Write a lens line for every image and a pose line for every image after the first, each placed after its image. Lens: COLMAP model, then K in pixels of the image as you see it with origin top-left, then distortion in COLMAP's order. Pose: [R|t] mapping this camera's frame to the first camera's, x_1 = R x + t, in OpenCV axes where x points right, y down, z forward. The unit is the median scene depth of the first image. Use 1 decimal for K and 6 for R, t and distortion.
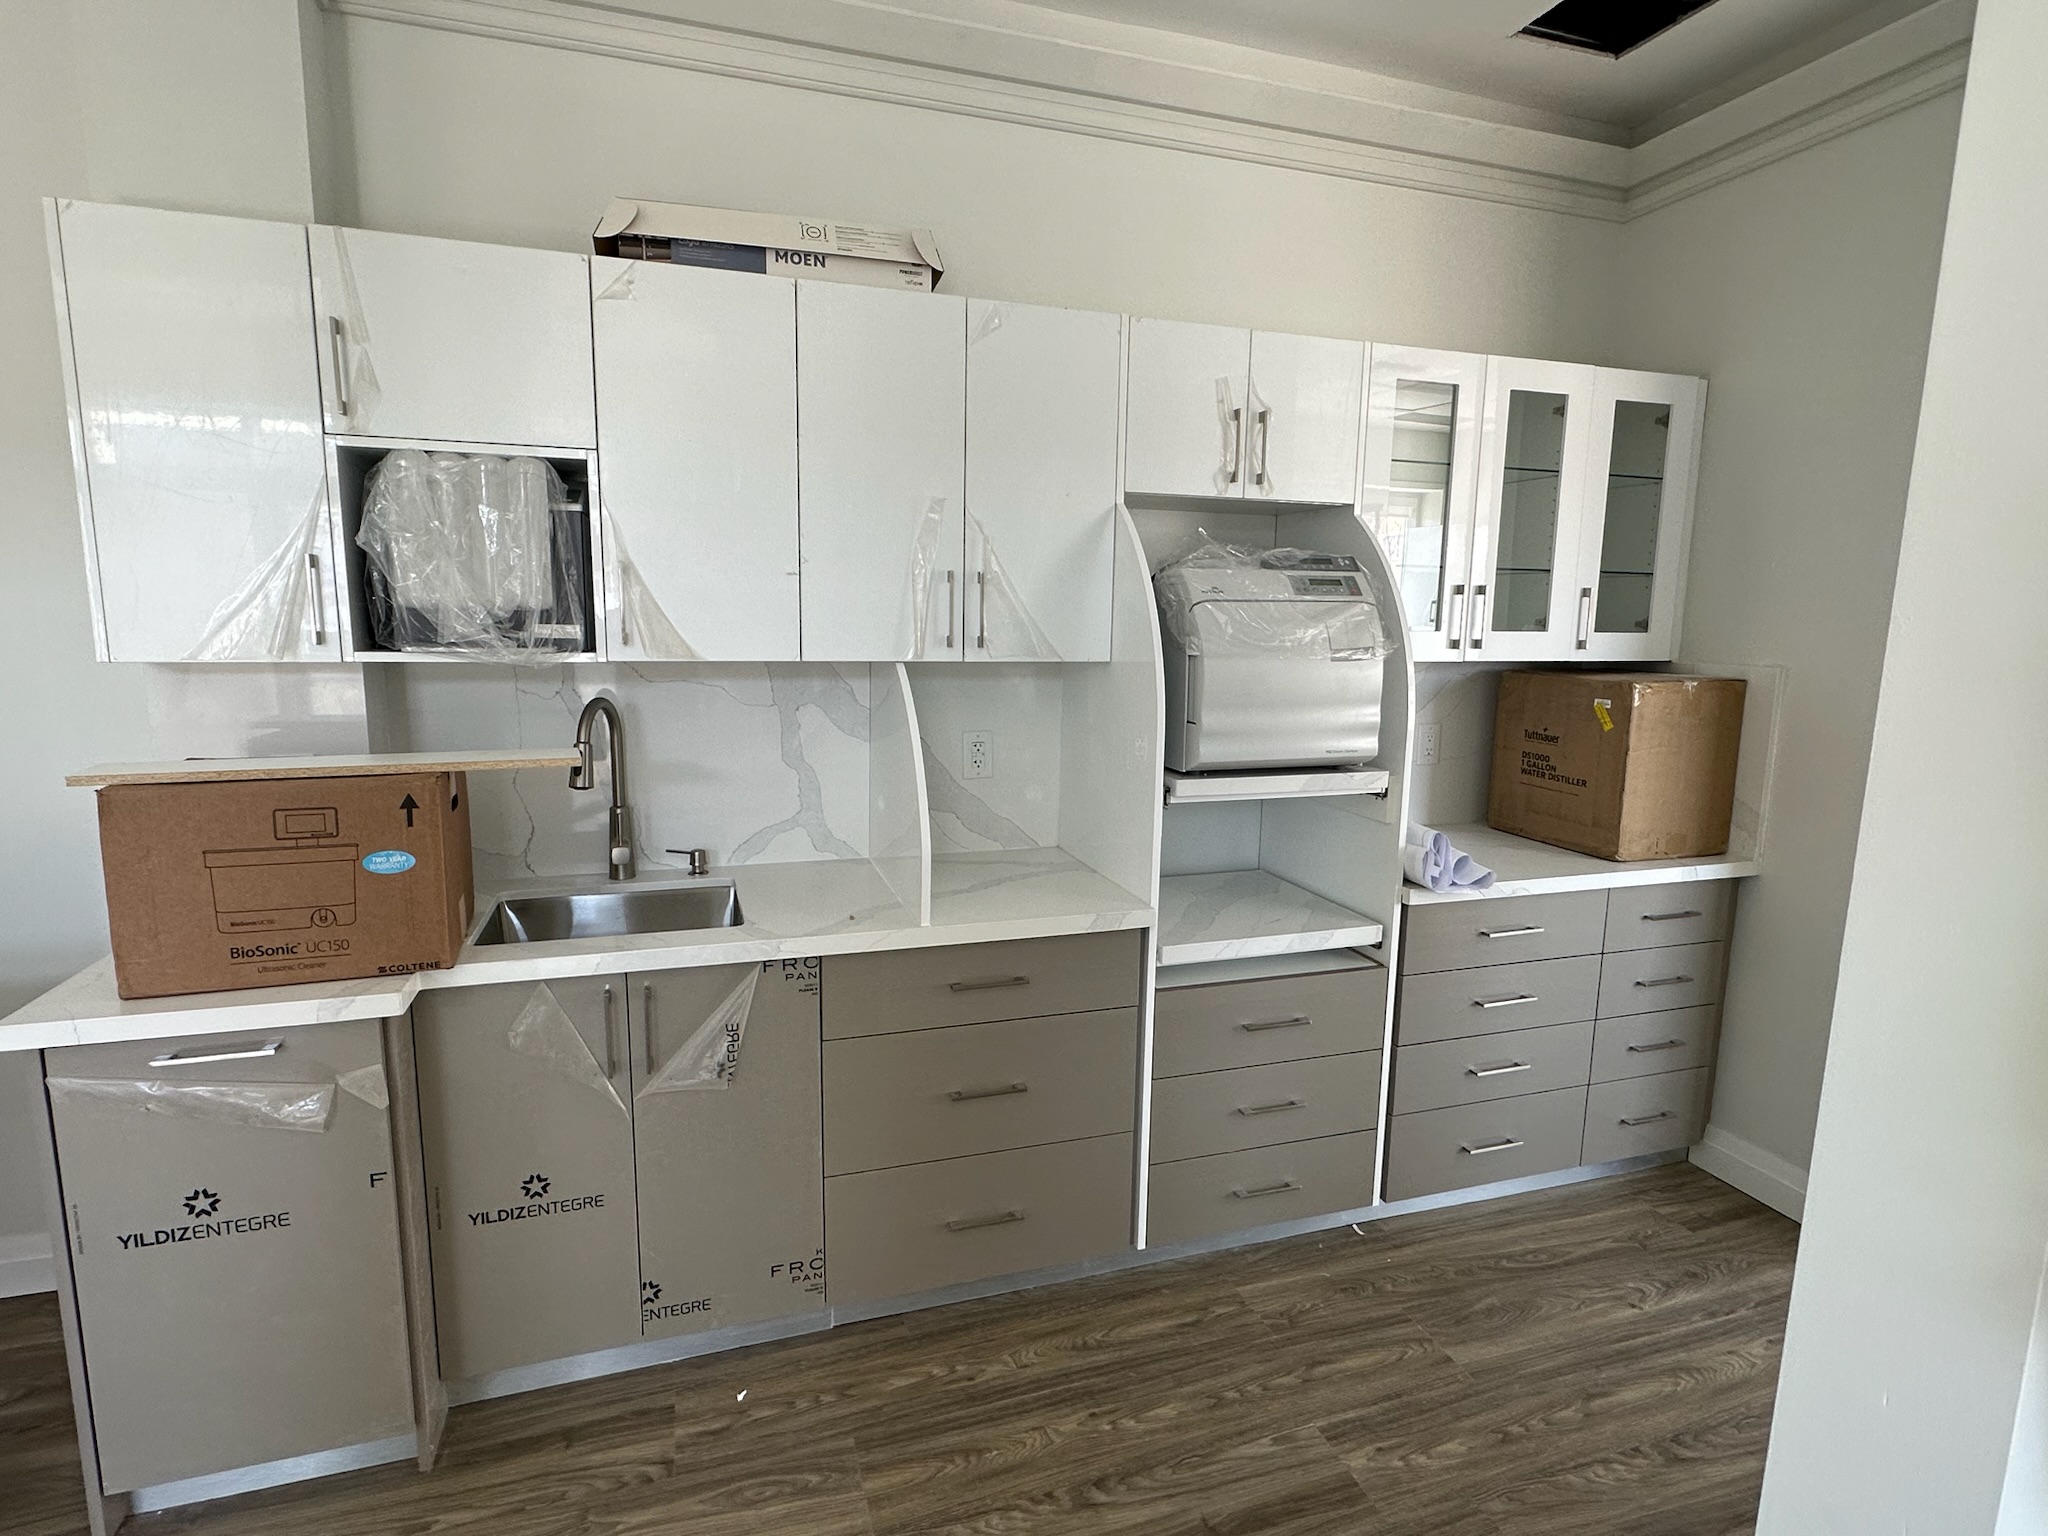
lens RADIAL K [[1052.7, 0, 1024.0], [0, 1052.7, 768.0], [0, 0, 1]] dist [0.001251, -0.000854]
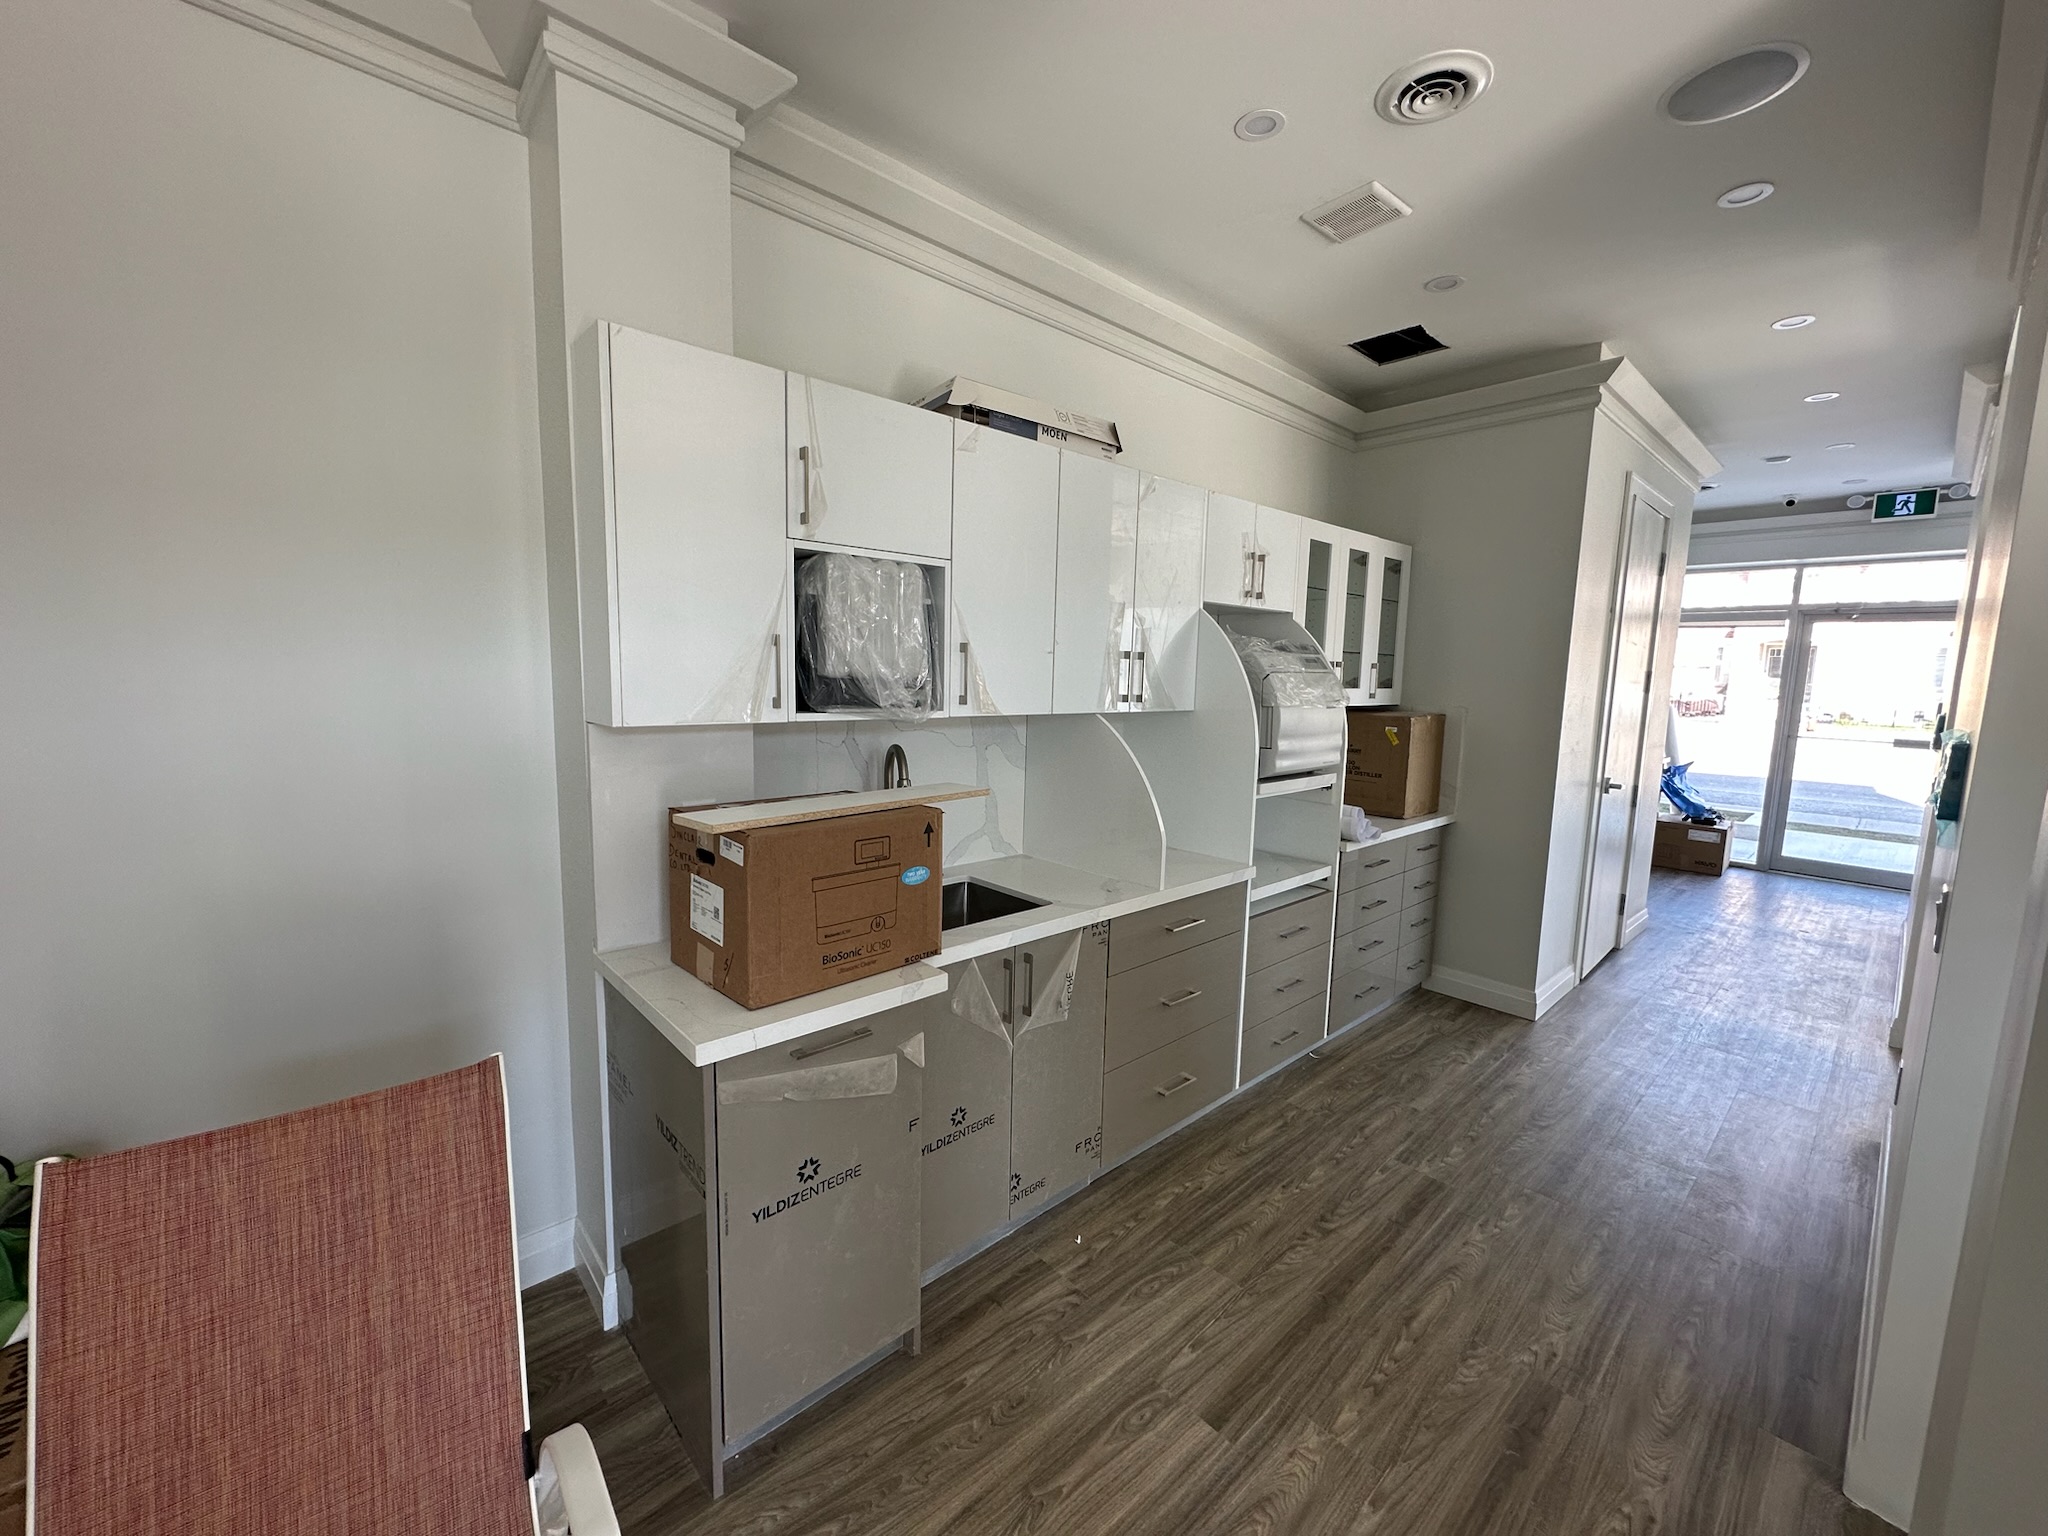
lens RADIAL K [[816.8, 0, 1024.0], [0, 816.8, 768.0], [0, 0, 1]] dist [0.000689, 0.000233]
pose [[0.910612, -0.044374, 0.410873, -0.729018], [0.053307, 0.998525, -0.010303, -0.020820], [-0.409810, 0.031285, 0.911634, 0.020631]]
